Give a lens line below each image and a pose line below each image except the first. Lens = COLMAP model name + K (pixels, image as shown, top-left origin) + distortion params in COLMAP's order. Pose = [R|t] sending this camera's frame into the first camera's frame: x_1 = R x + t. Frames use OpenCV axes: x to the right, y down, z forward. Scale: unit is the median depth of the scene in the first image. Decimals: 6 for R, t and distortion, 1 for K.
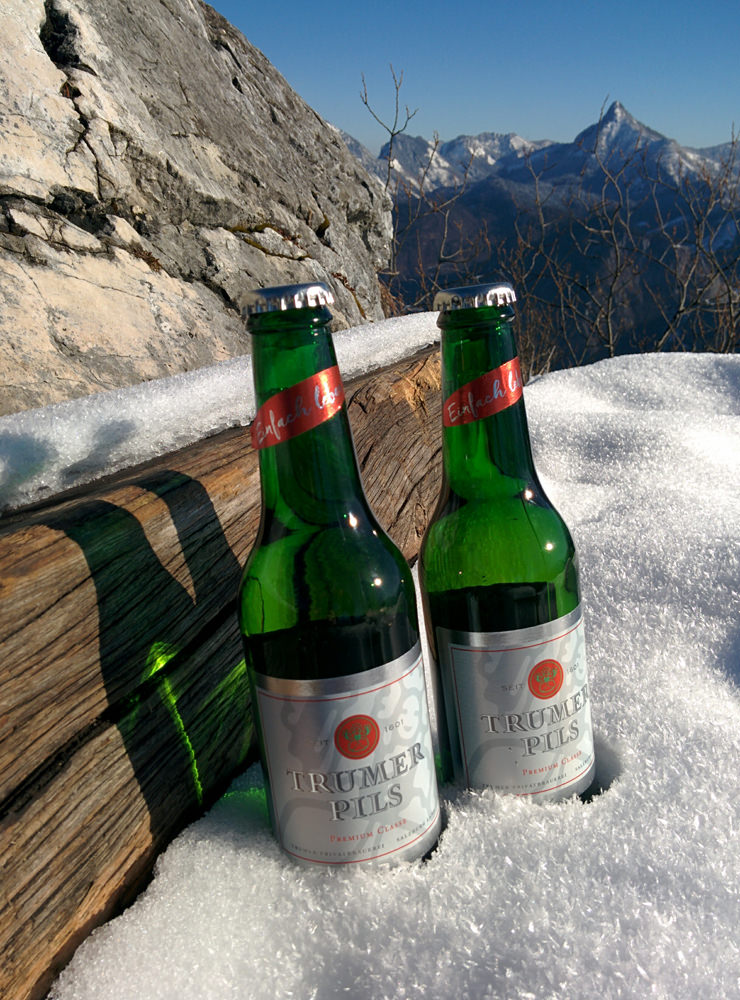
lens RADIAL K [[884.3, 0, 367.6], [0, 884.3, 504.8], [0, 0, 1]] dist [0.085574, -0.109855]
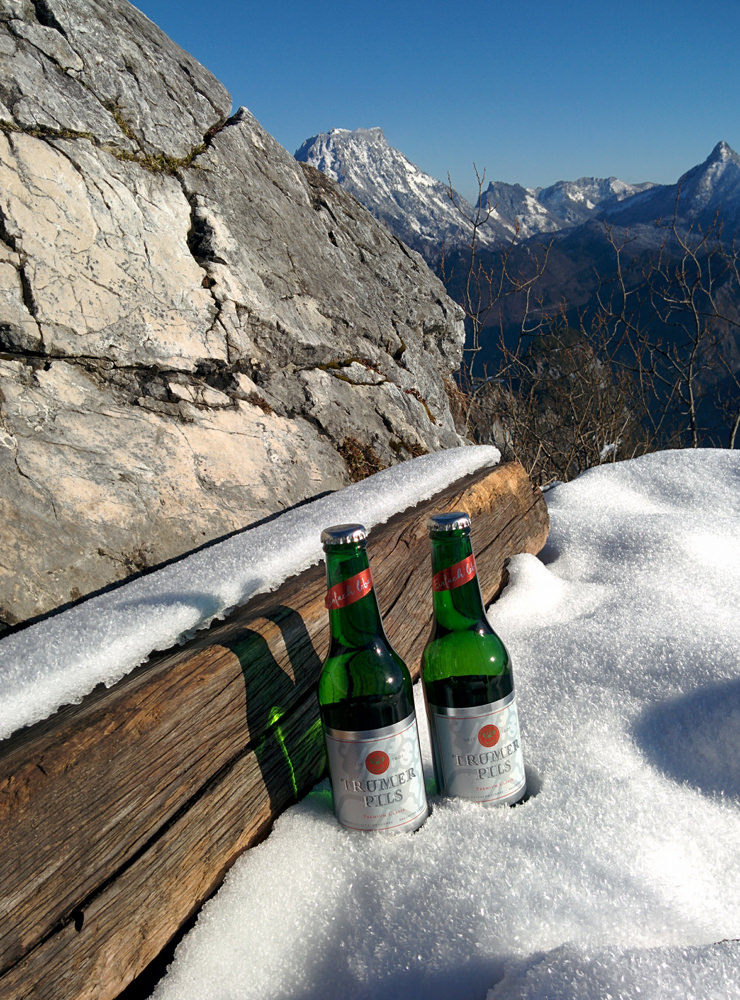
lens RADIAL K [[884.3, 0, 357.9], [0, 884.3, 513.8], [0, 0, 1]] dist [0.085574, -0.109855]
pose [[0.993137, 0.008988, -0.116615, 0.035293], [-0.013480, 0.999195, -0.037784, -0.042913], [0.116181, 0.039096, 0.992458, -0.197341]]
